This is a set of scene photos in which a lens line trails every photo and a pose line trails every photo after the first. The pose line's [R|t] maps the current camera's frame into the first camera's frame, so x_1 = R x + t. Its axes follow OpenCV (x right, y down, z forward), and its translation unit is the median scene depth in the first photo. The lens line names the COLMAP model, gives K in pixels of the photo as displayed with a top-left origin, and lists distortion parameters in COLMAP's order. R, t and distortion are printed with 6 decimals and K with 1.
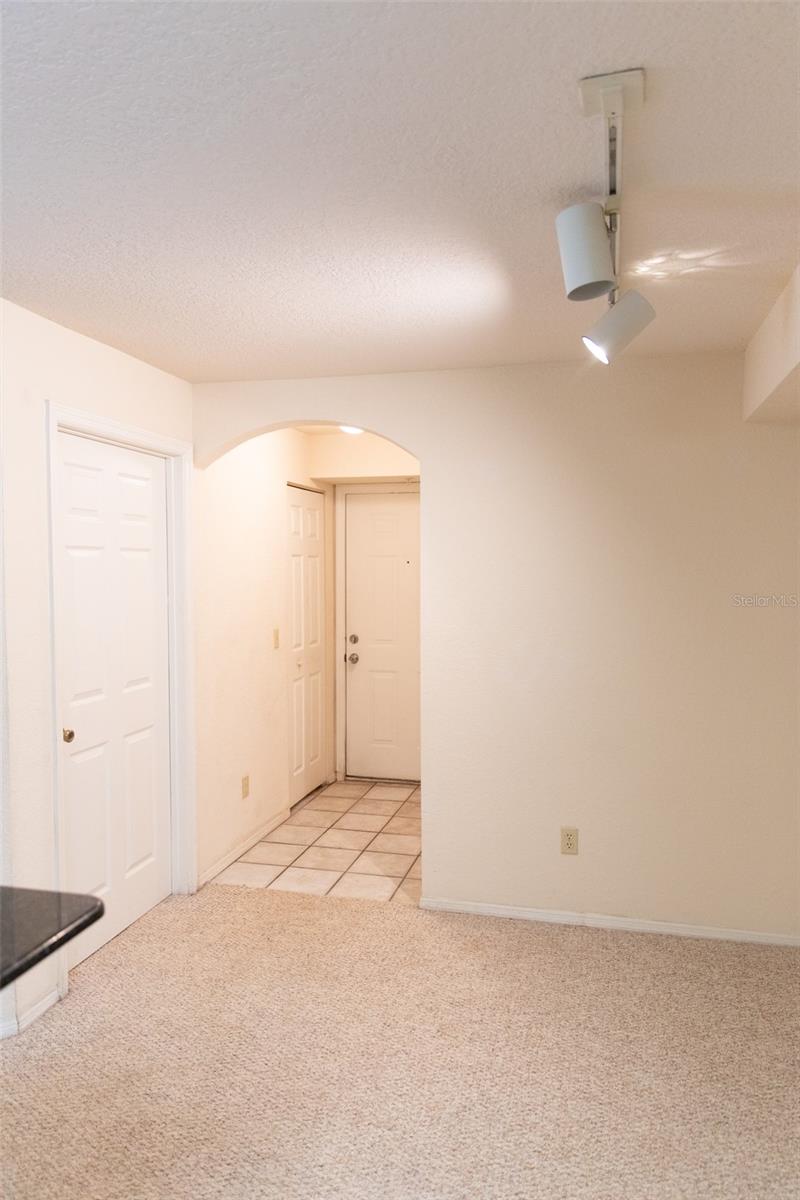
lens RADIAL K [[796.5, 0, 400.0], [0, 796.5, 600.0], [0, 0, 1]] dist [0.013894, -0.006272]
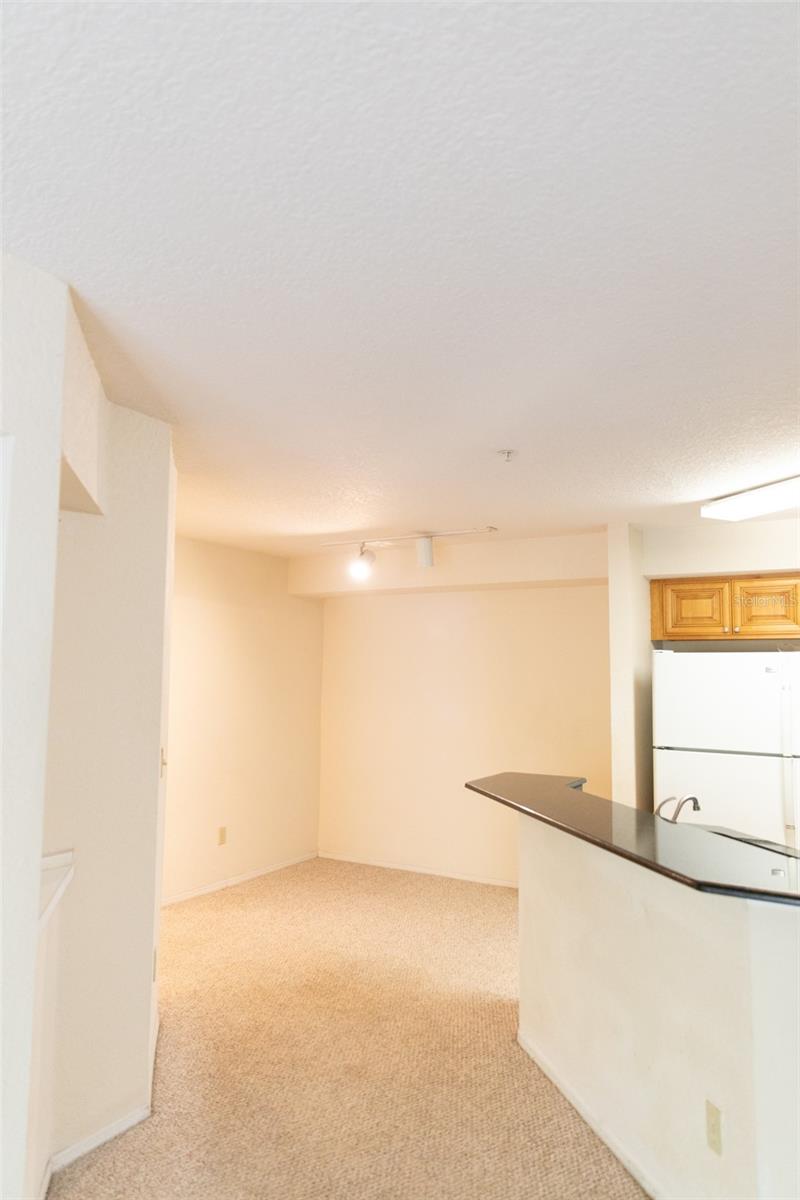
lens RADIAL K [[796.5, 0, 400.0], [0, 796.5, 600.0], [0, 0, 1]] dist [0.013894, -0.006272]
pose [[0.285673, 0.091842, 0.953916, -1.281438], [0.027345, 0.994211, -0.103911, 0.005056], [-0.957937, 0.055769, 0.281508, 0.173423]]
